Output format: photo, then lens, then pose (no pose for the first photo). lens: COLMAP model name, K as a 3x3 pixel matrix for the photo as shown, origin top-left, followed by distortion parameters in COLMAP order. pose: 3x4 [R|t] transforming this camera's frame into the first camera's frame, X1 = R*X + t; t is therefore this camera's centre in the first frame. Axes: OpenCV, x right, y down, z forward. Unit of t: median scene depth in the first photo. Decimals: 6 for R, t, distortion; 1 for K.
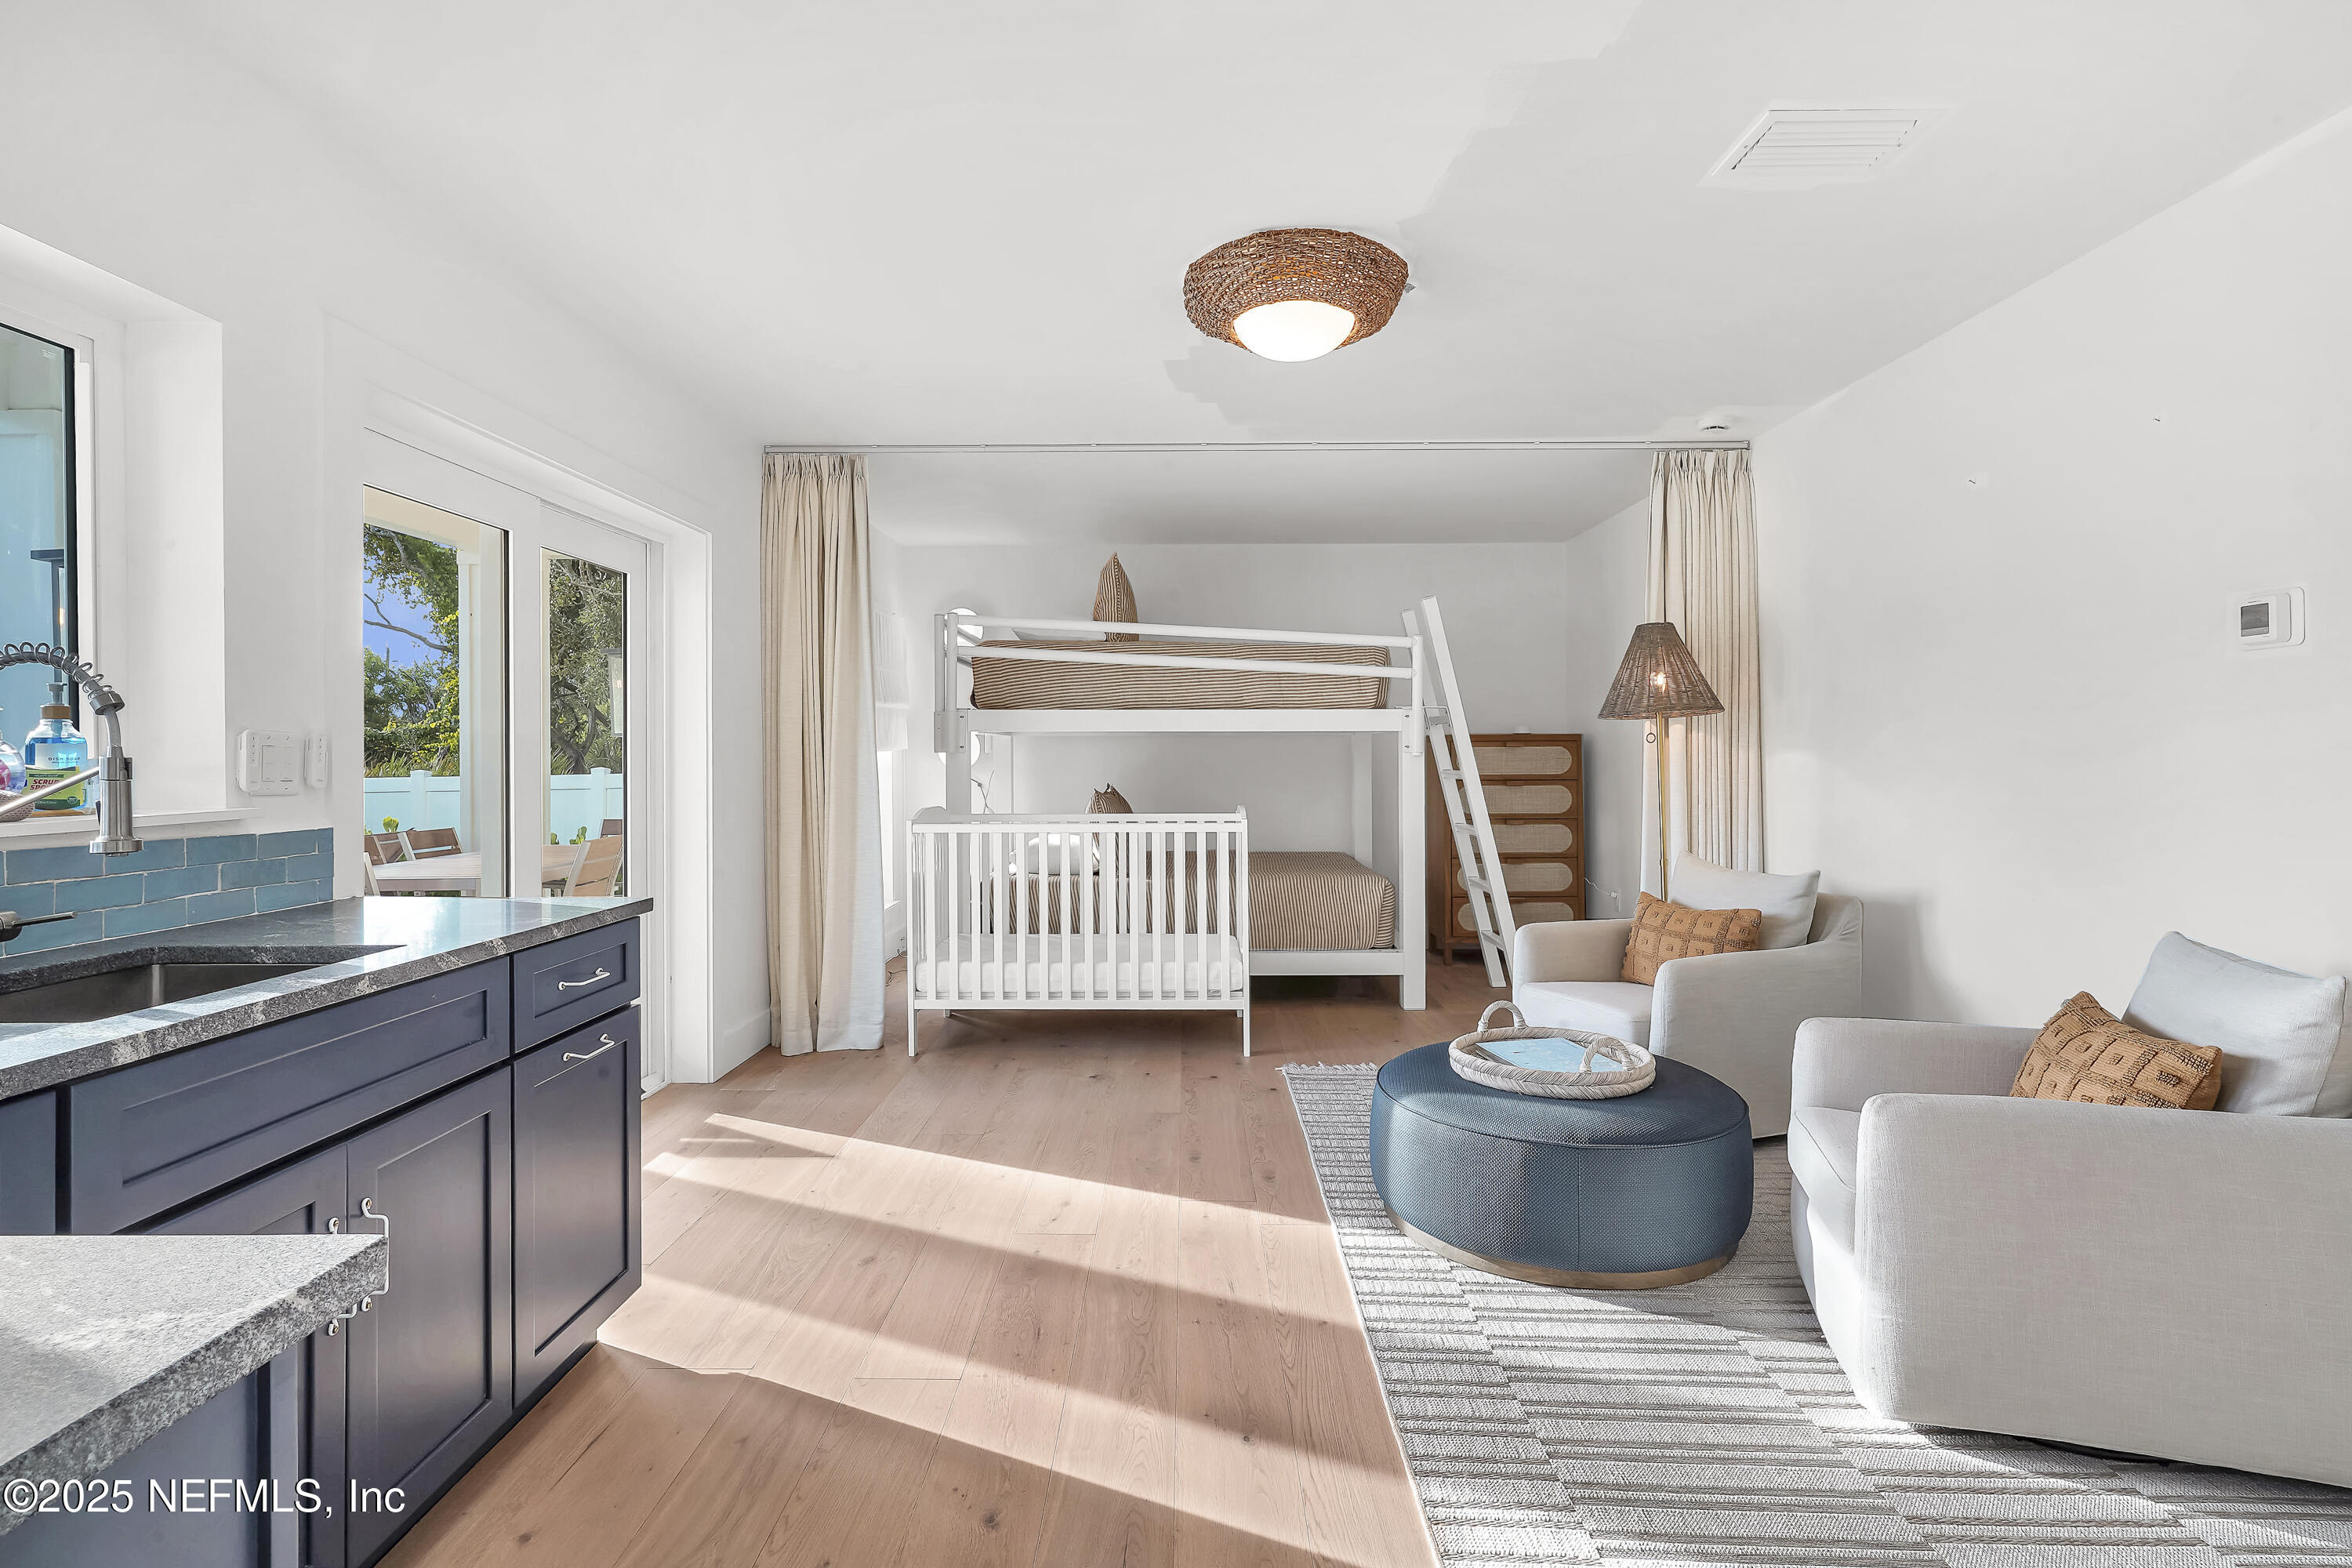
lens RADIAL K [[1158.4, 0, 1163.5], [0, 1158.4, 770.1], [0, 0, 1]] dist [-0.006078, 0.005093]
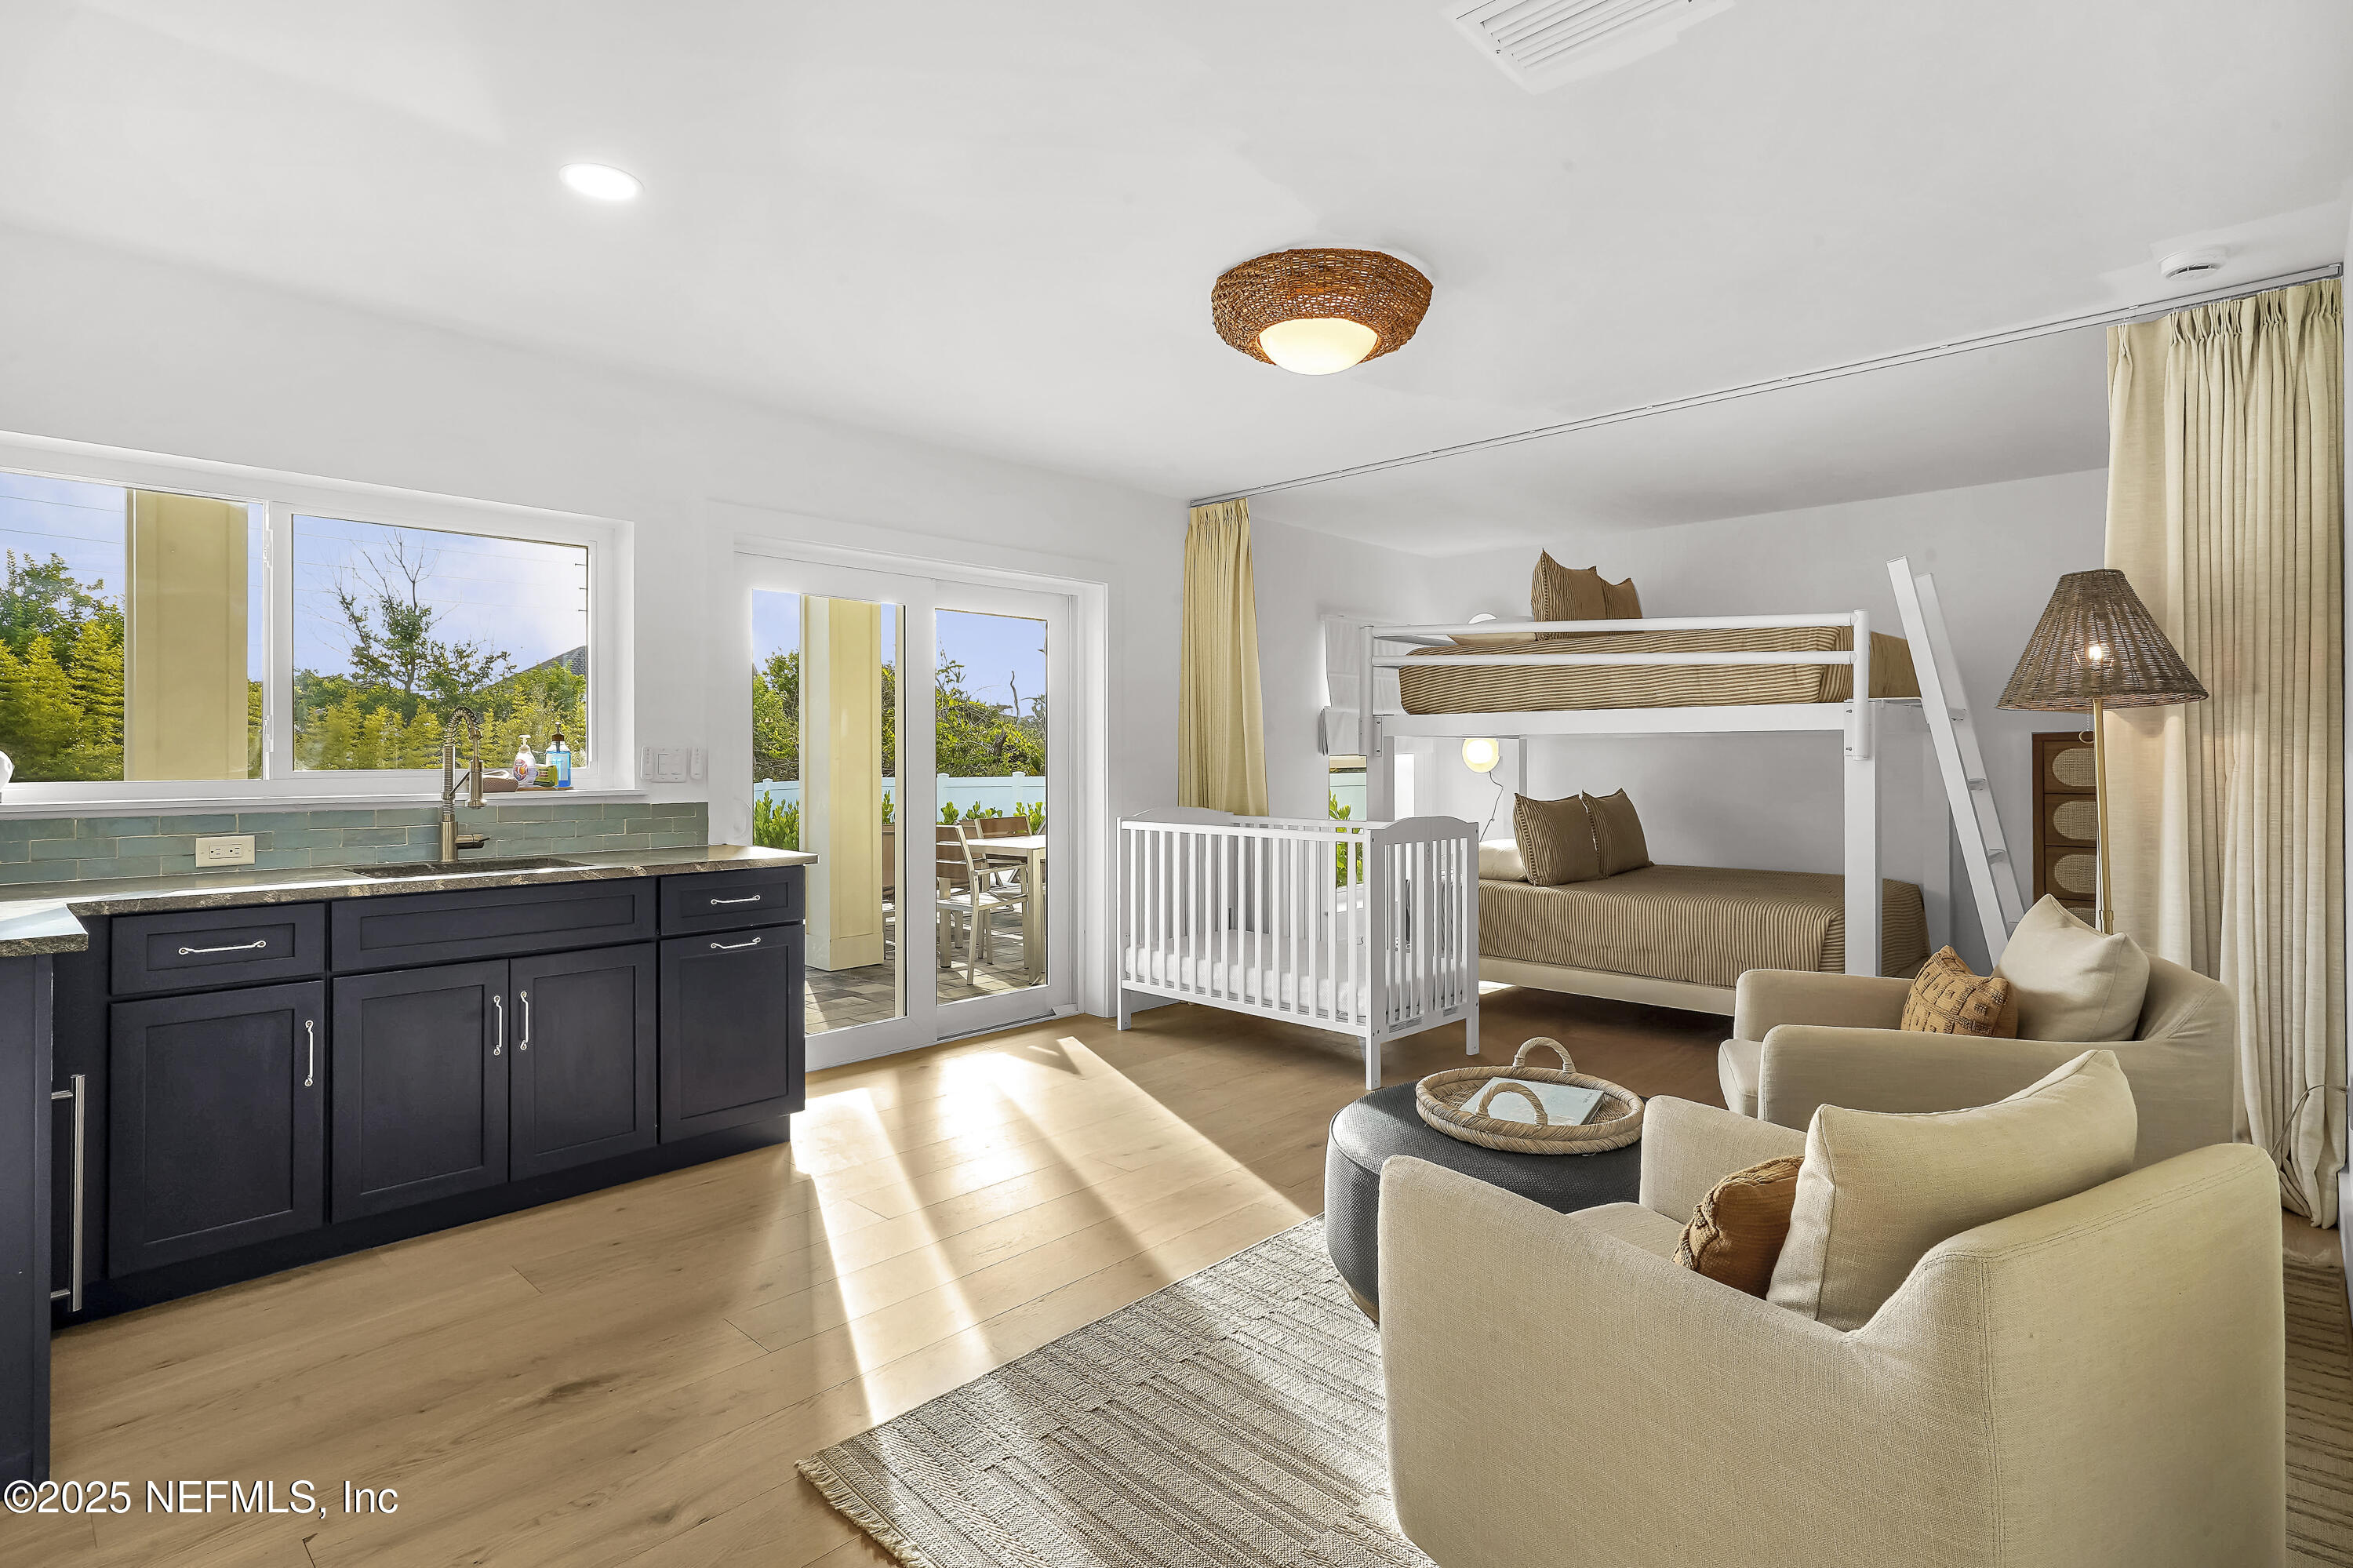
lens RADIAL K [[1158.9, 0, 1185.2], [0, 1158.9, 774.4], [0, 0, 1]] dist [-0.006078, 0.005093]
pose [[0.737256, 0.010922, -0.675525, 0.876880], [-0.008895, 0.999940, 0.006460, -0.007224], [0.675555, 0.001246, 0.737309, 0.202773]]
